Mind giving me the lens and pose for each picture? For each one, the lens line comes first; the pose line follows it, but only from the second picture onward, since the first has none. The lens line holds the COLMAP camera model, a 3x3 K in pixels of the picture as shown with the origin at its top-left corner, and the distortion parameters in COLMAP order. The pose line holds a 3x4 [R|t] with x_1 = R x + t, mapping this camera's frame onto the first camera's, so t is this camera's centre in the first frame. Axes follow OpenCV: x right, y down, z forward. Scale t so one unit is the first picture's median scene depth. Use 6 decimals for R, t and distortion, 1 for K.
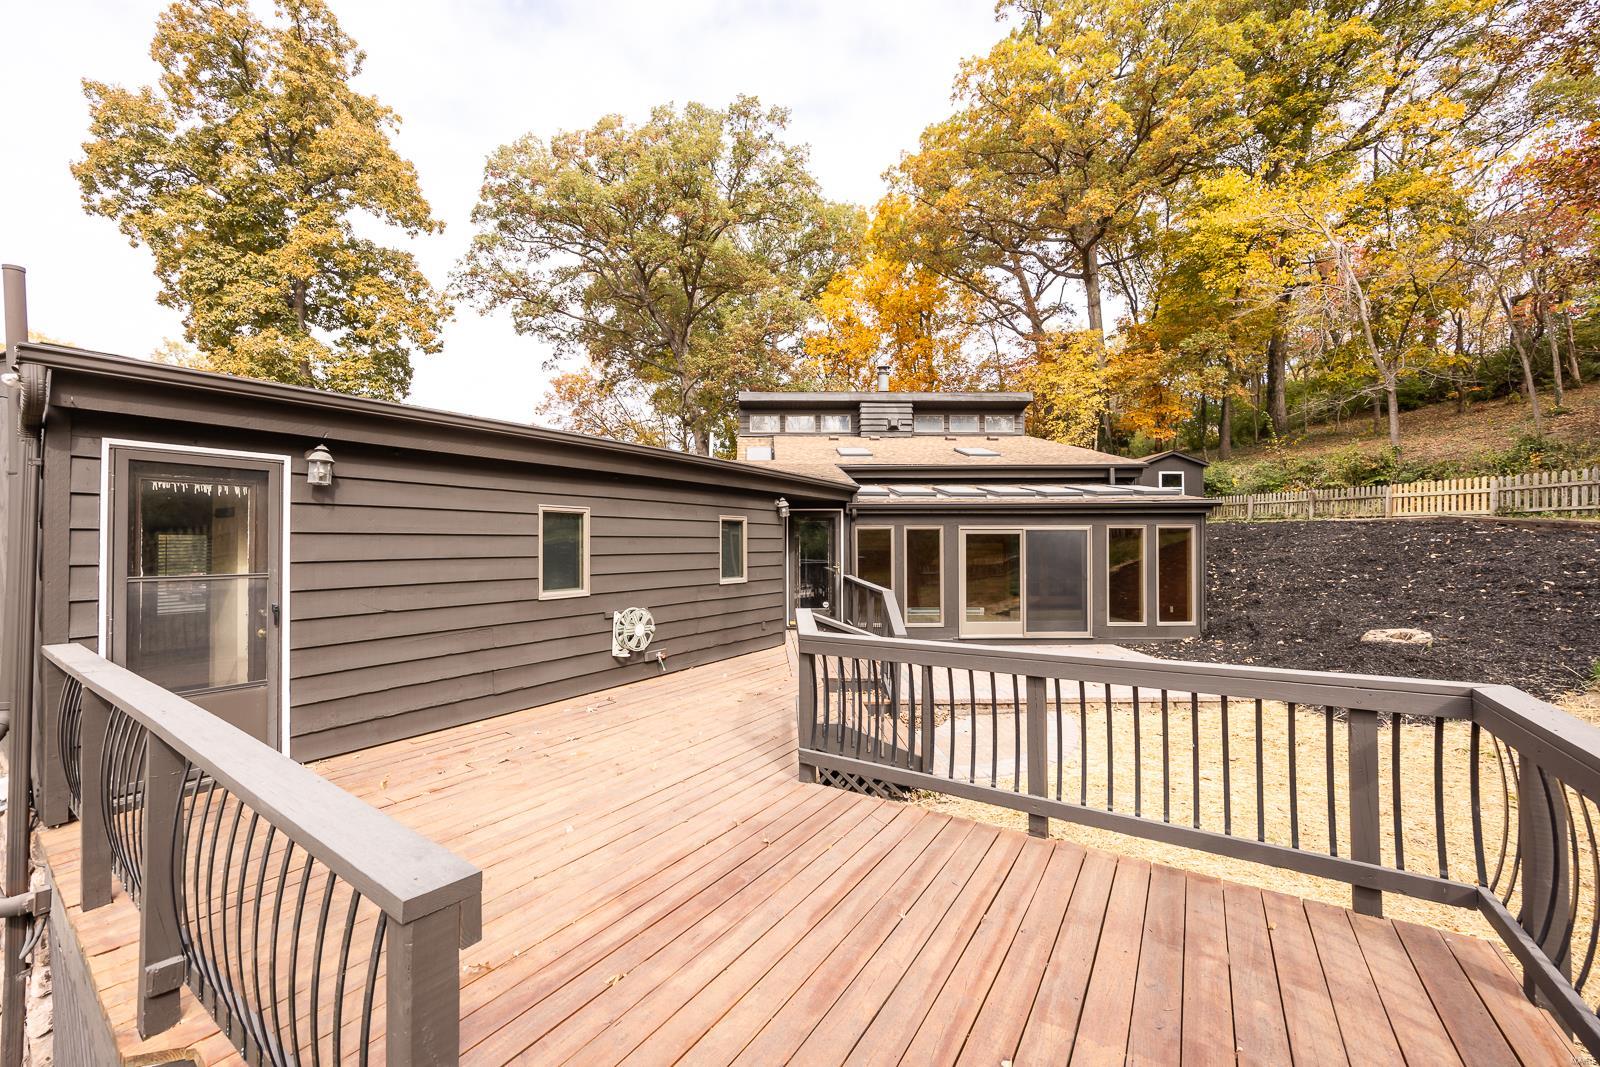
lens RADIAL K [[625.8, 0, 800.0], [0, 625.8, 533.5], [0, 0, 1]] dist [0.000937, -0.000027]
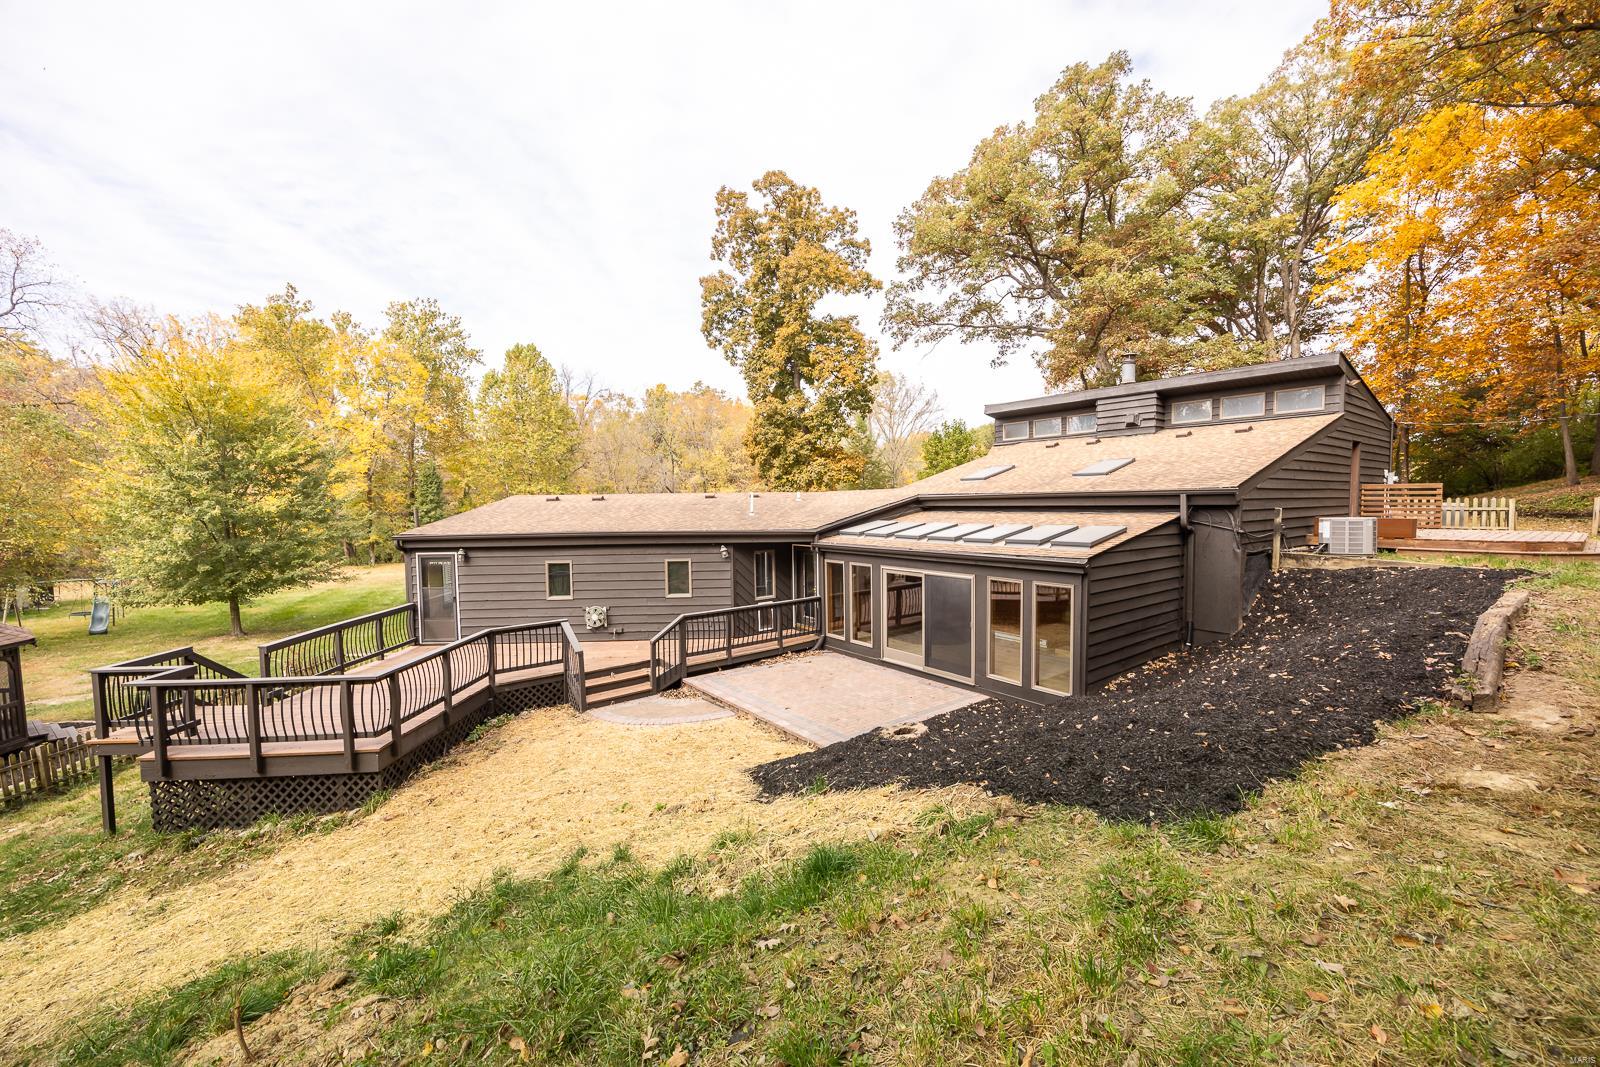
lens RADIAL K [[625.8, 0, 800.0], [0, 625.8, 533.5], [0, 0, 1]] dist [0.000937, -0.000027]
pose [[0.600002, 0.036323, -0.799174, 1.003179], [0.018093, 0.998097, 0.058948, -0.131970], [0.799794, -0.049828, 0.598203, 0.157896]]
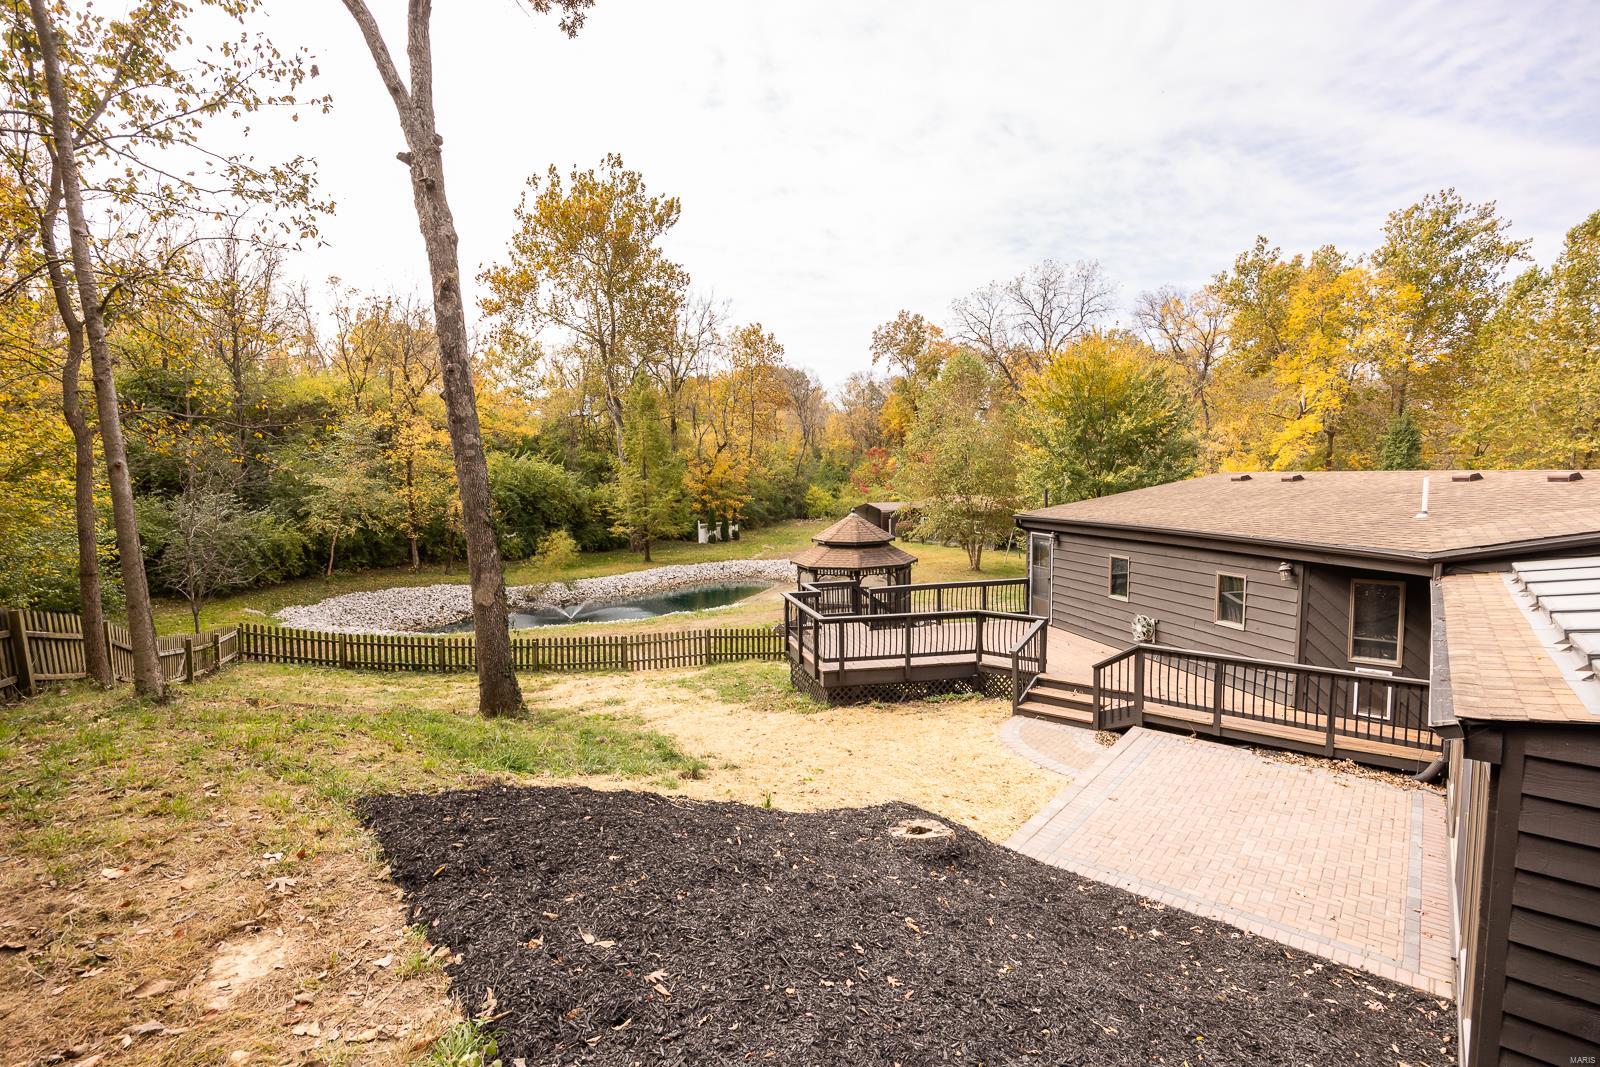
lens RADIAL K [[731.3, 0, 800.0], [0, 731.3, 533.5], [0, 0, 1]] dist [-0.022591, -0.000121]
pose [[-0.674337, 0.074580, -0.734648, 1.012000], [0.024723, 0.996609, 0.078481, -0.159974], [0.738010, 0.034760, -0.673894, 0.897846]]
